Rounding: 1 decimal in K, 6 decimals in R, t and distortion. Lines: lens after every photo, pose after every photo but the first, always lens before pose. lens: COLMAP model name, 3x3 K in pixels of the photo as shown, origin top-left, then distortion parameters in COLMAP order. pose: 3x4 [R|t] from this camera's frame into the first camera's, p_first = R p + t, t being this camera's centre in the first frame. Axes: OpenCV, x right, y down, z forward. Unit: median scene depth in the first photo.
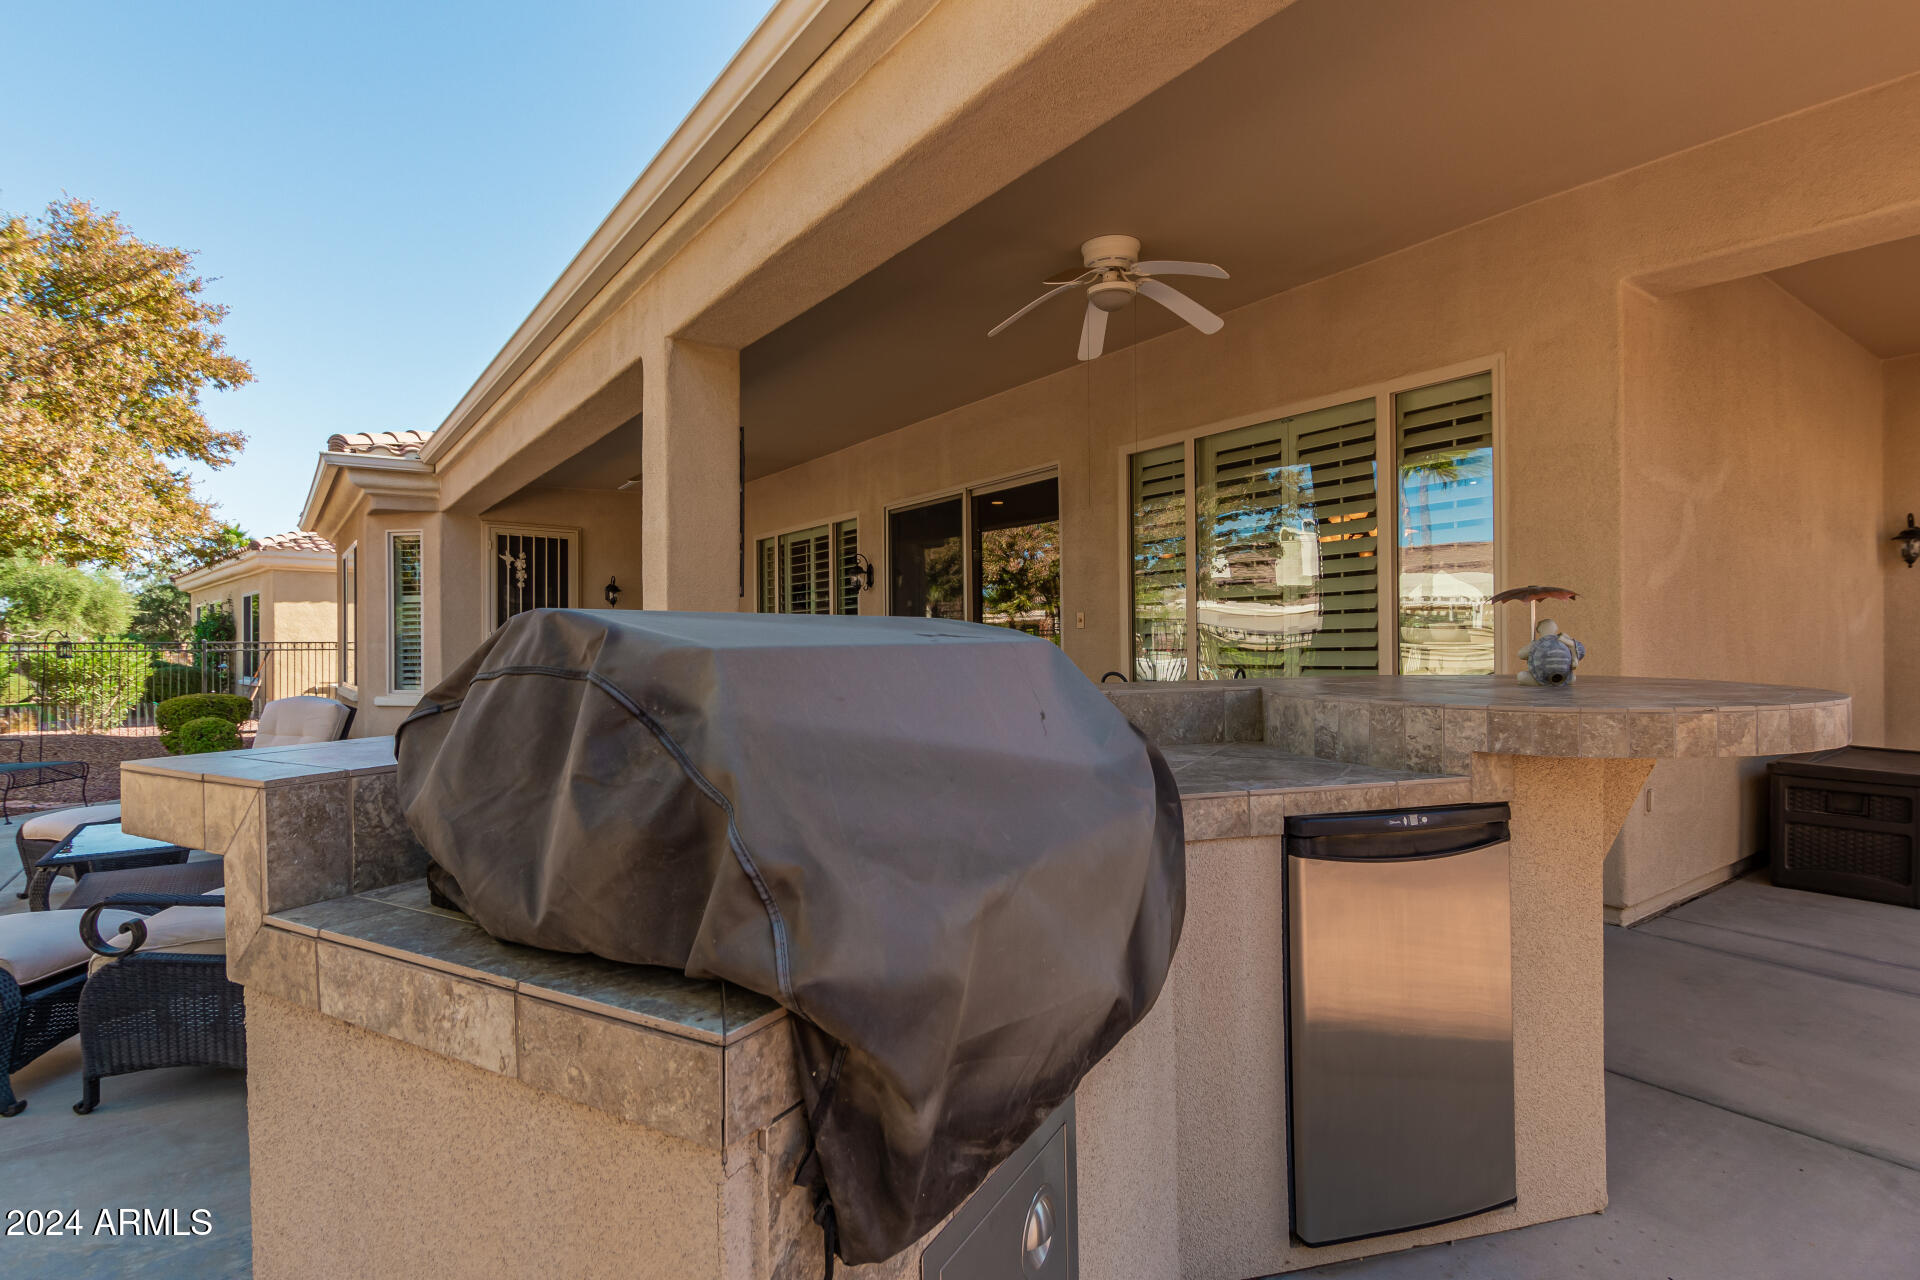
lens RADIAL K [[950.0, 0, 958.4], [0, 950.0, 651.5], [0, 0, 1]] dist [0.020352, -0.001060]
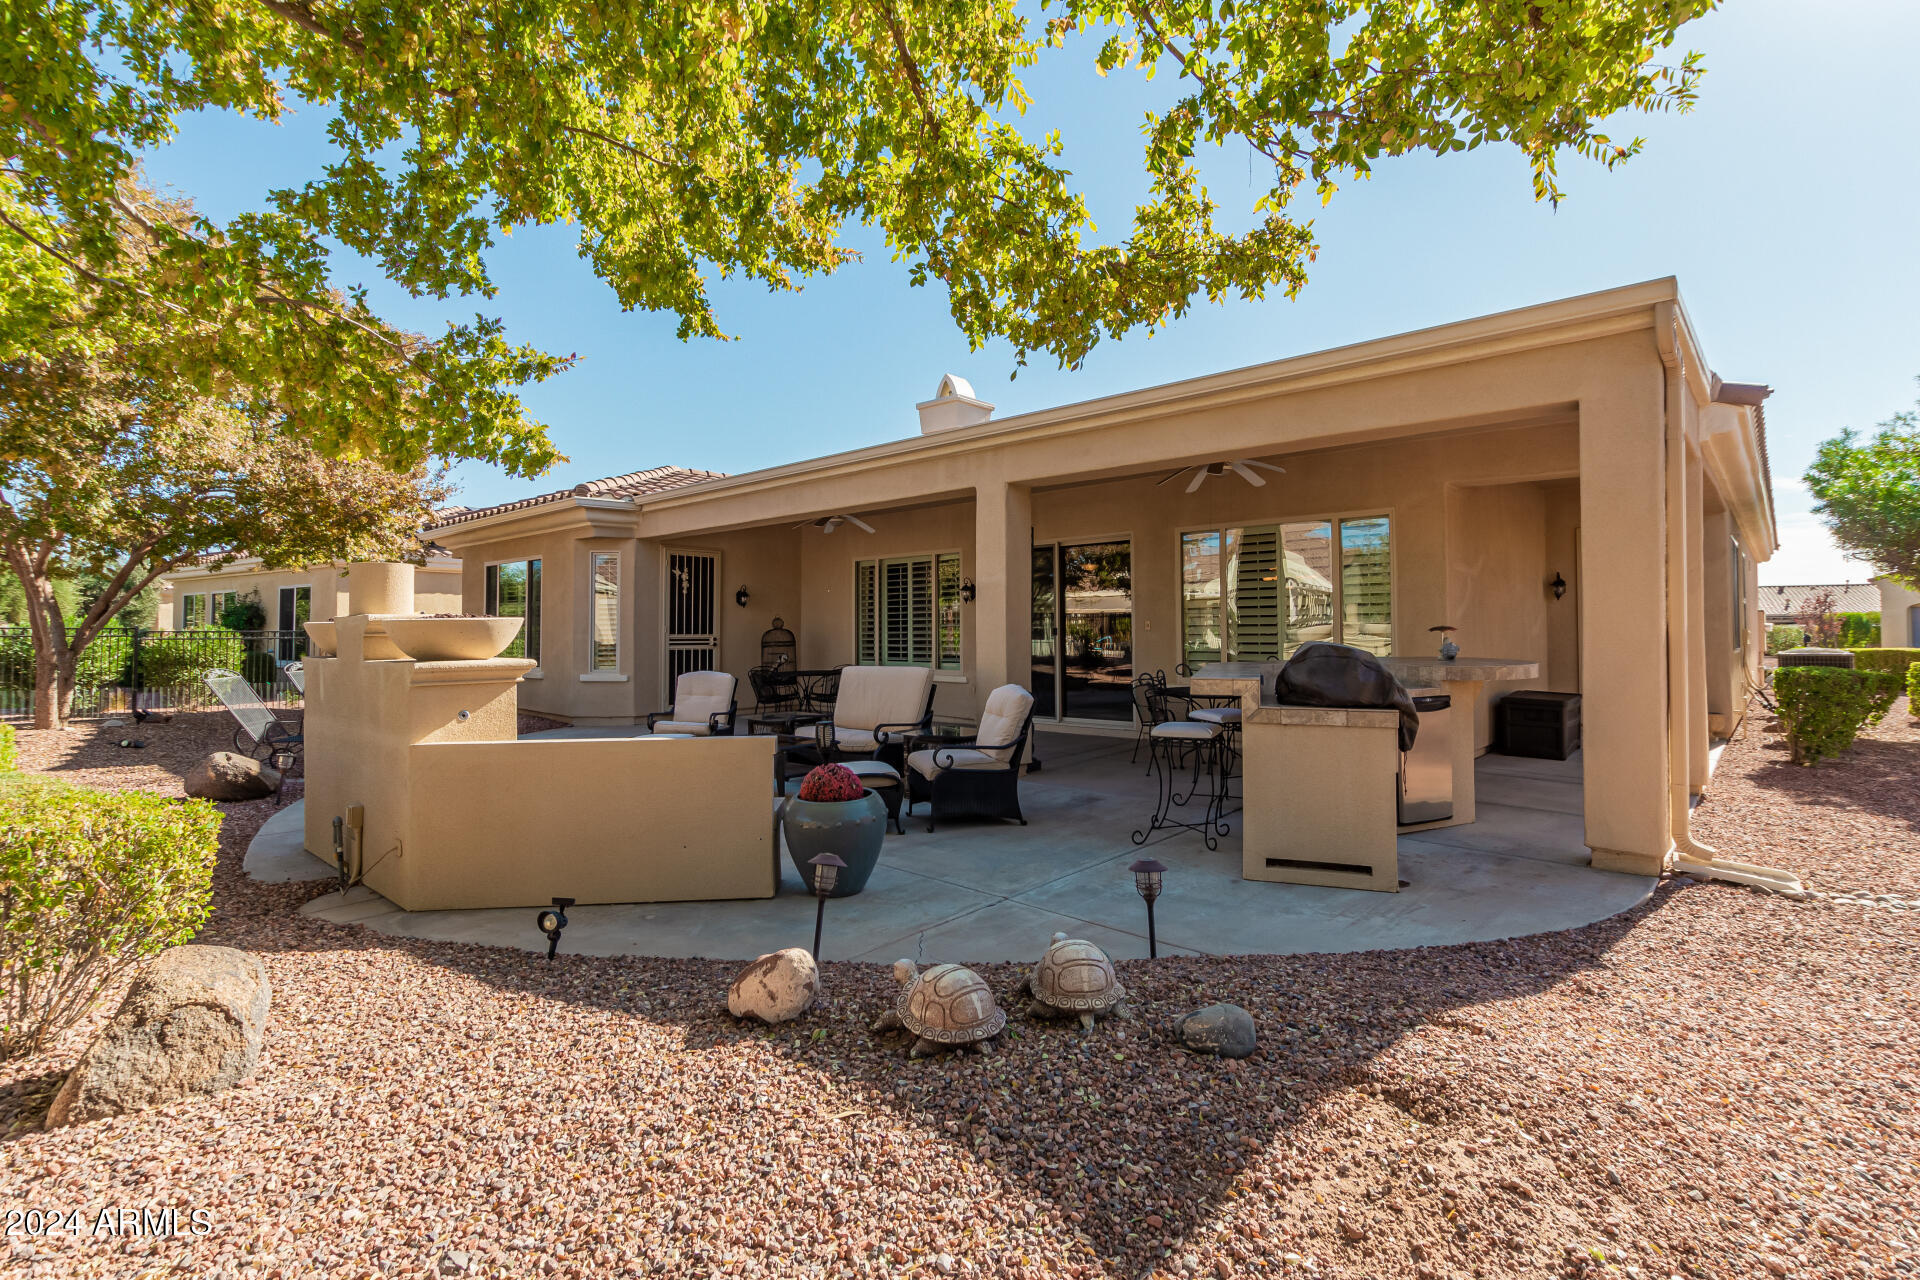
lens RADIAL K [[950.0, 0, 928.3], [0, 950.0, 613.5], [0, 0, 1]] dist [0.020352, -0.001060]
pose [[0.982198, 0.007587, 0.187698, -0.395890], [-0.003312, 0.999728, -0.023080, -0.009425], [-0.187822, 0.022047, 0.981956, -0.416637]]
